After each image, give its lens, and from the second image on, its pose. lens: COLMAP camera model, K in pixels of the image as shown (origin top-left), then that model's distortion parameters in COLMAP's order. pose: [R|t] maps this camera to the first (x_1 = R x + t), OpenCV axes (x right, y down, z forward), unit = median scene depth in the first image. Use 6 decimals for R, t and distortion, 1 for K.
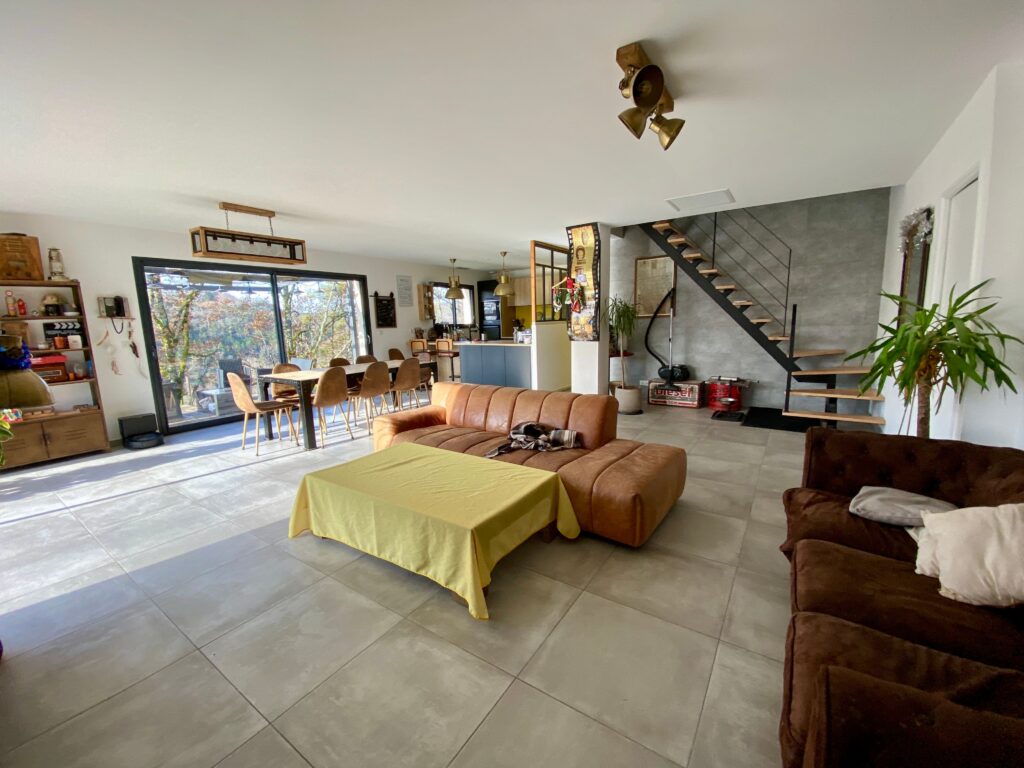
lens RADIAL K [[415.7, 0, 512.0], [0, 415.7, 384.0], [0, 0, 1]] dist [0.000204, -0.009190]
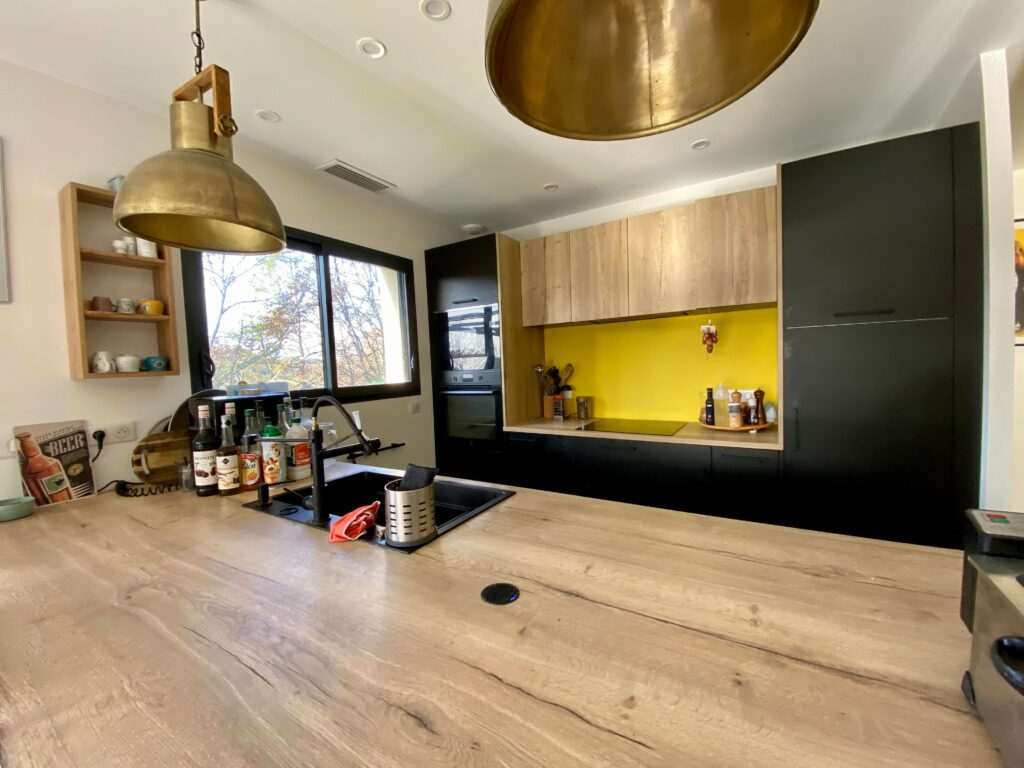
lens RADIAL K [[402.6, 0, 512.0], [0, 402.6, 384.0], [0, 0, 1]] dist [0.000994, -0.011211]
pose [[0.999507, -0.006608, 0.030699, -0.029254], [0.009415, 0.995694, -0.092221, -0.117801], [-0.029957, 0.092464, 0.995265, 0.716176]]
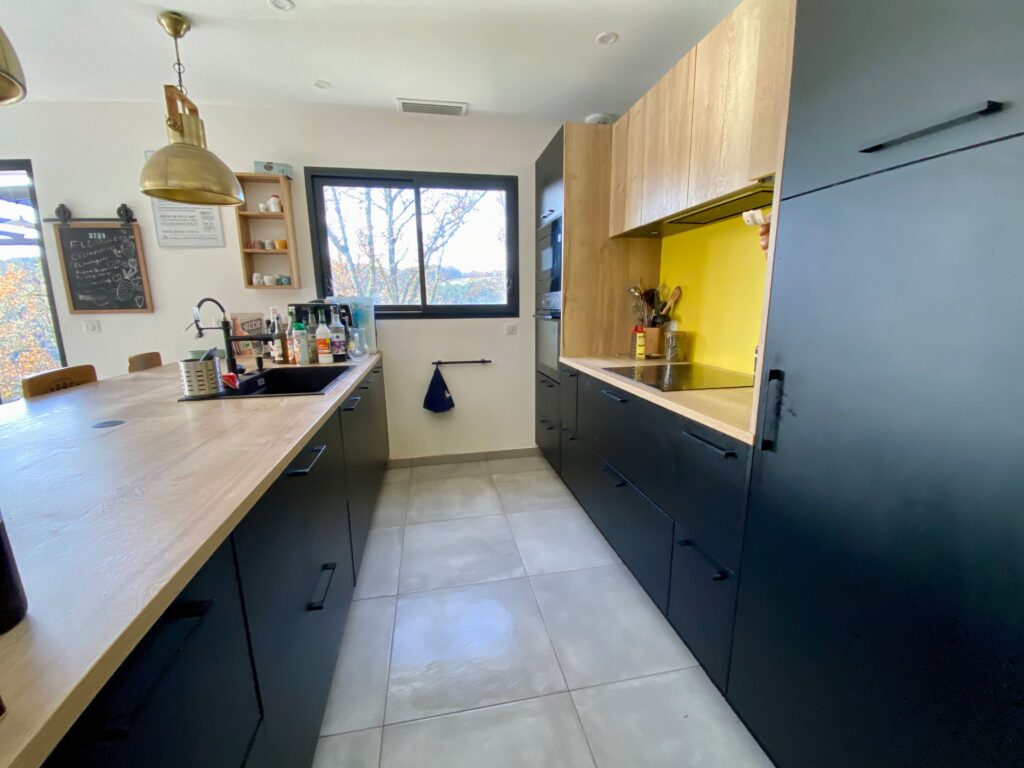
lens RADIAL K [[415.7, 0, 512.0], [0, 415.7, 384.0], [0, 0, 1]] dist [0.000204, -0.009190]
pose [[0.706817, 0.159177, -0.689255, 0.138800], [-0.113584, 0.987250, 0.111519, -0.122864], [0.698218, -0.000535, 0.715885, 0.792233]]
